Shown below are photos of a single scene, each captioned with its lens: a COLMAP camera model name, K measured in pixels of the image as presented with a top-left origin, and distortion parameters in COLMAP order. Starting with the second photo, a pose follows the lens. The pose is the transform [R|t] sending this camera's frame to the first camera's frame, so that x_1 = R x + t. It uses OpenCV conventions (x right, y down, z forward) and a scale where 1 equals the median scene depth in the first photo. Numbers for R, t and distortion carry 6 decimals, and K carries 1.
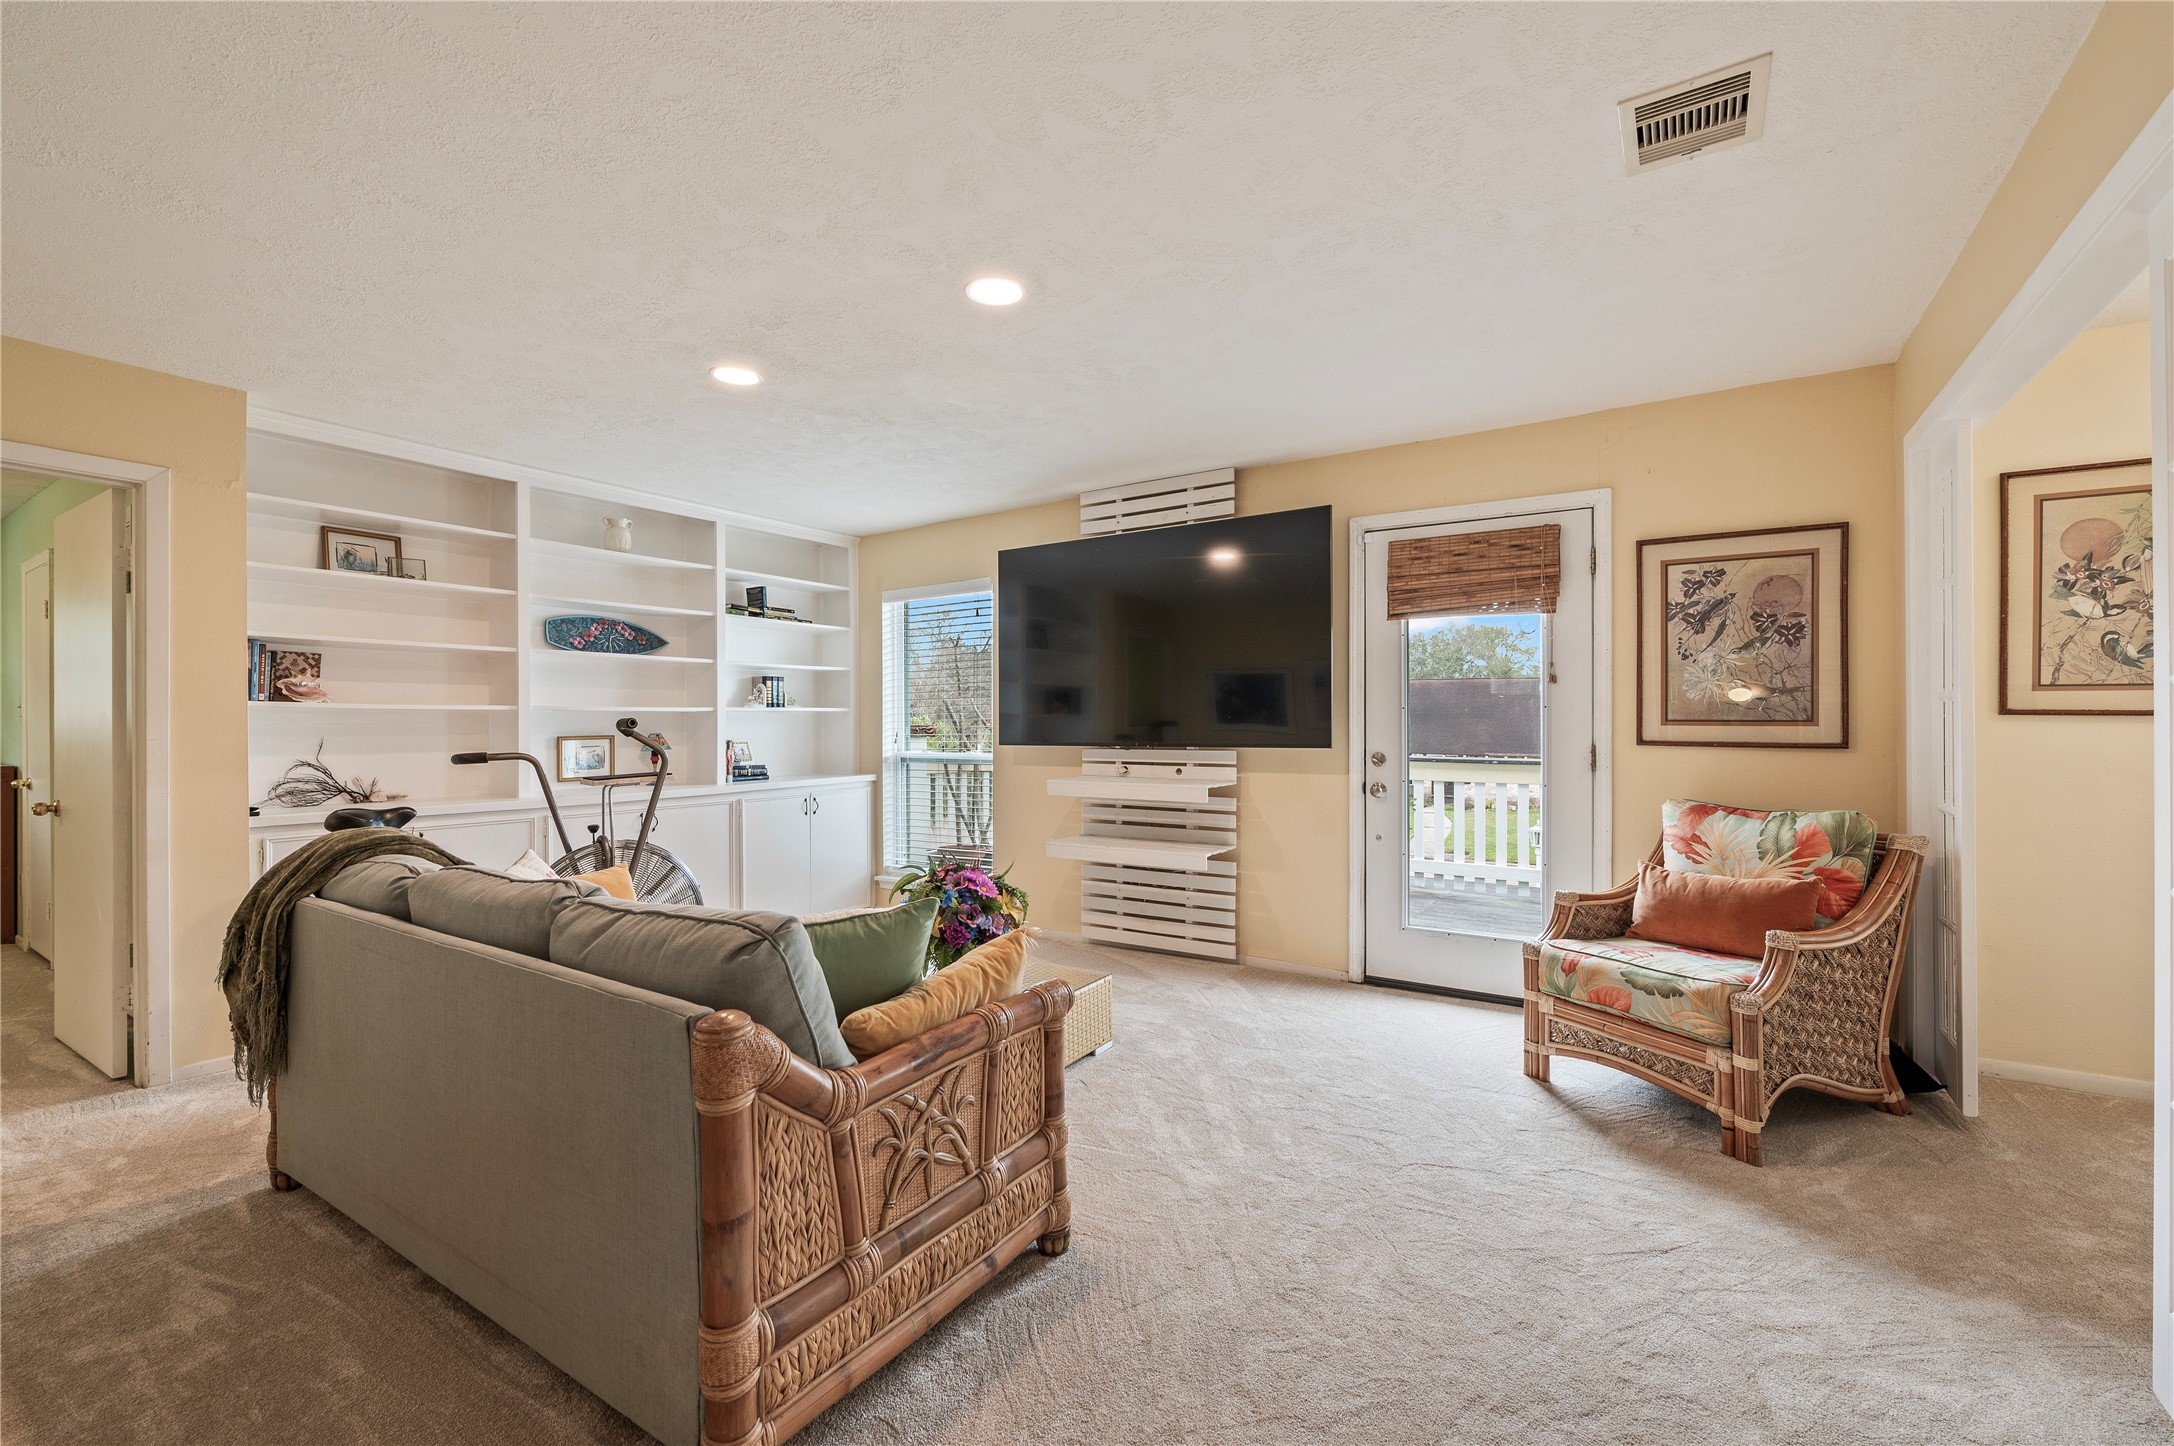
lens RADIAL K [[926.4, 0, 1089.7], [0, 926.4, 723.5], [0, 0, 1]] dist [-0.000309, -0.000031]
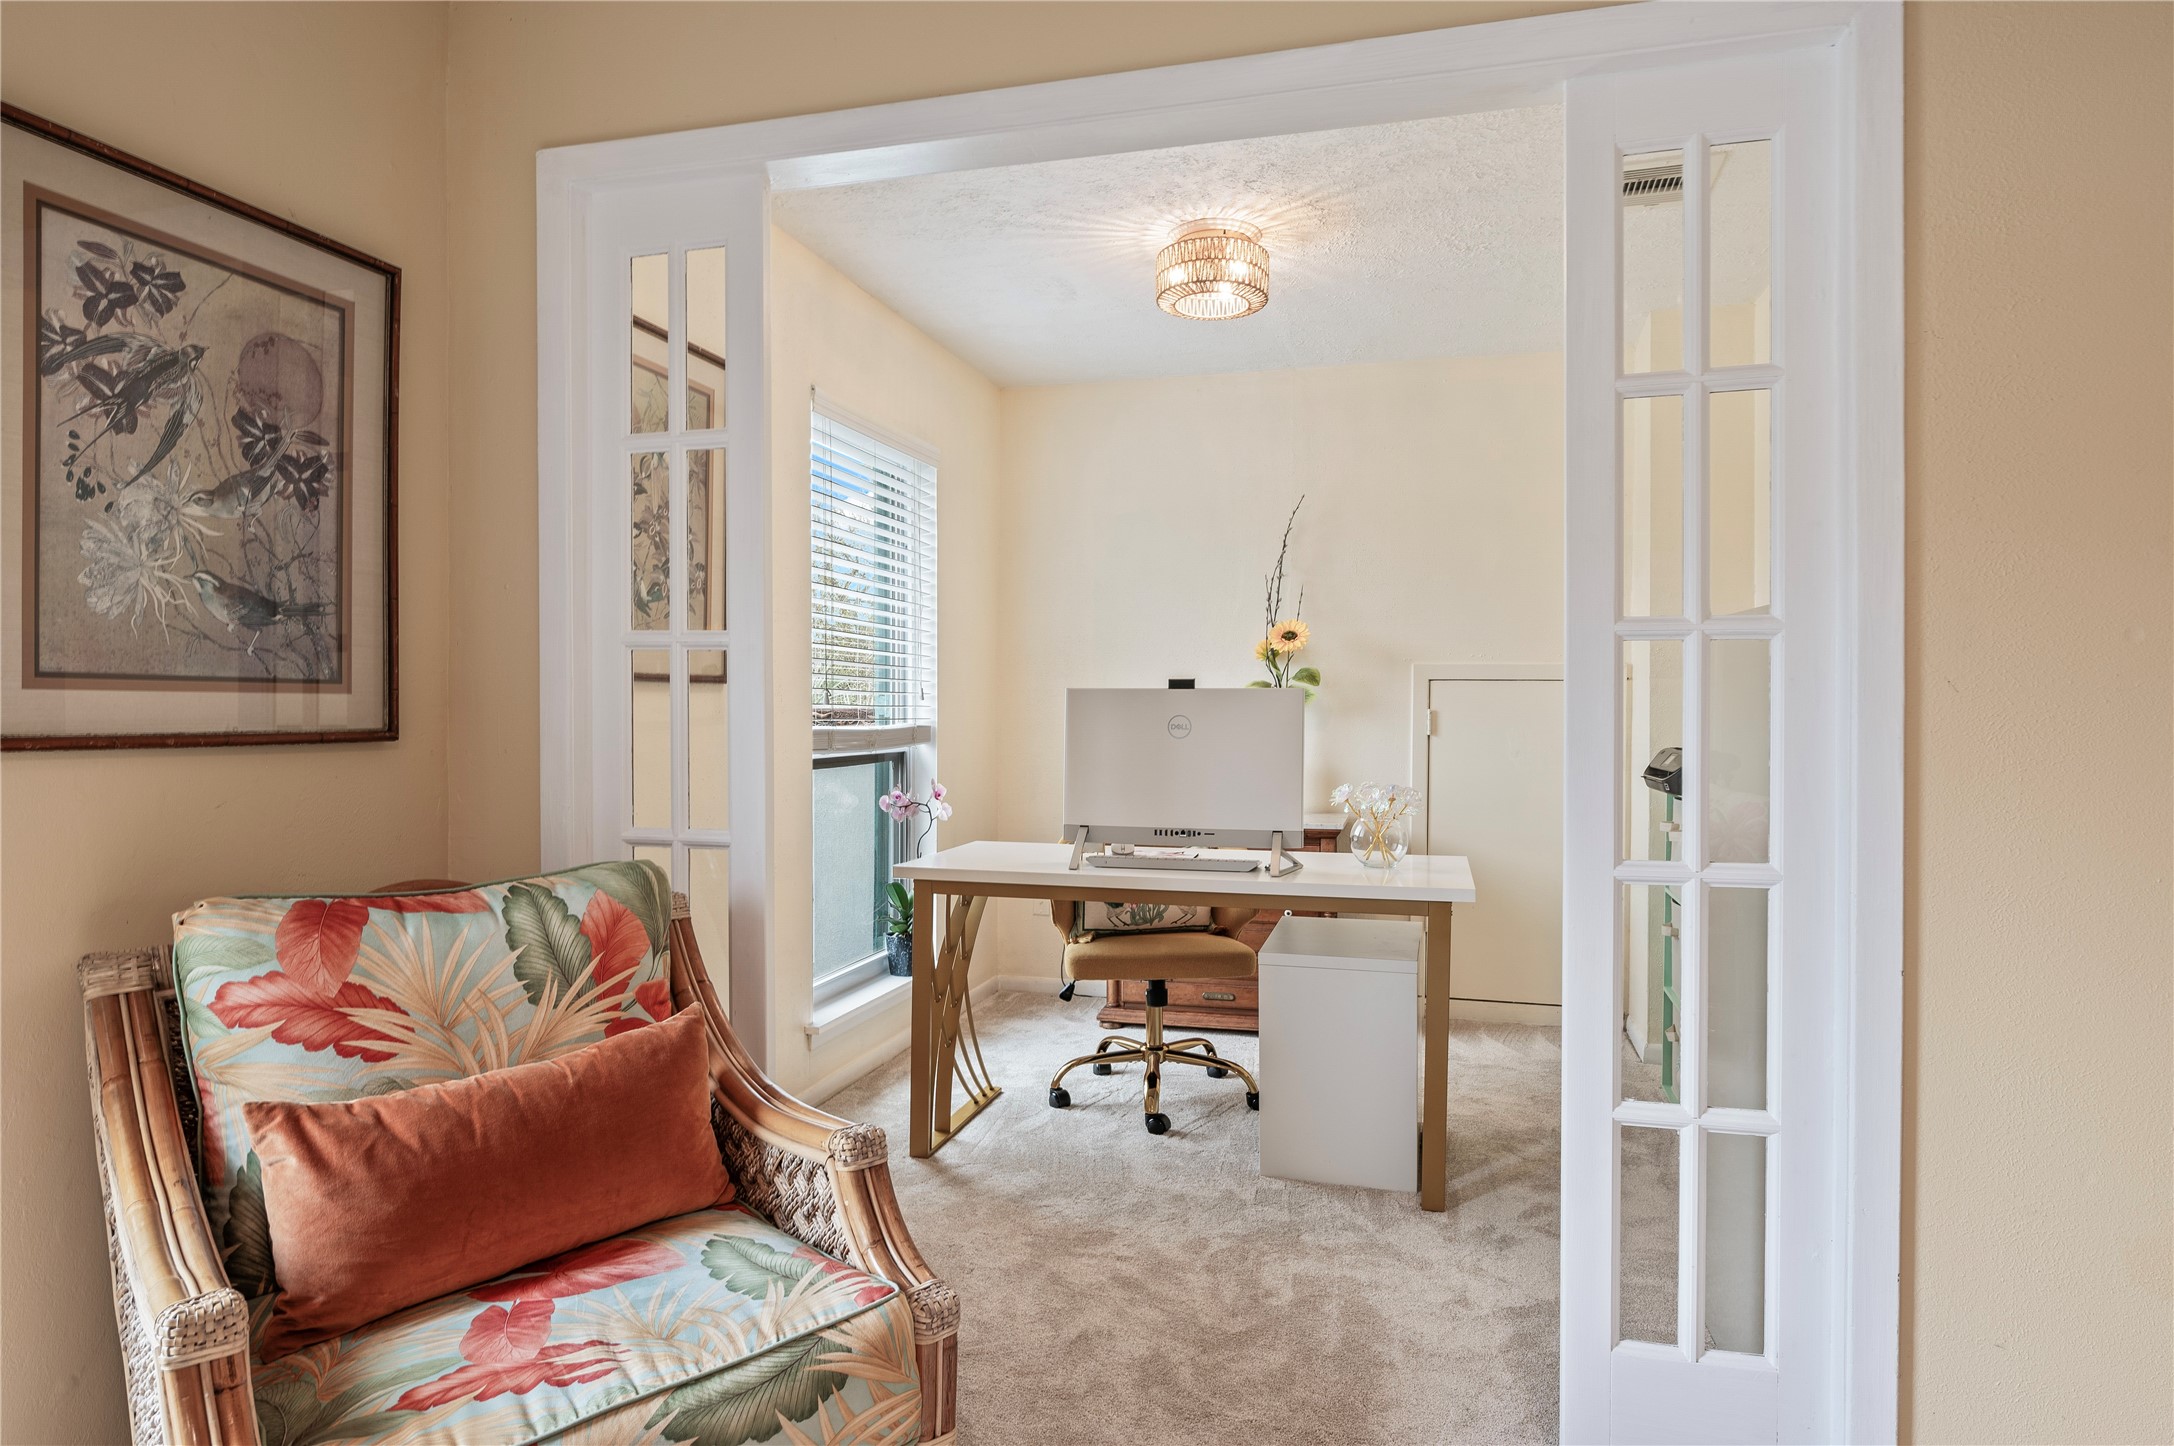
lens RADIAL K [[1233.0, 0, 1092.3], [0, 1233.0, 710.8], [0, 0, 1]] dist [-0.001305, -0.000111]
pose [[-0.308605, -0.005555, 0.951174, 0.092019], [-0.002278, 0.999984, 0.005101, 0.007756], [-0.951187, -0.000593, -0.308613, 0.818764]]
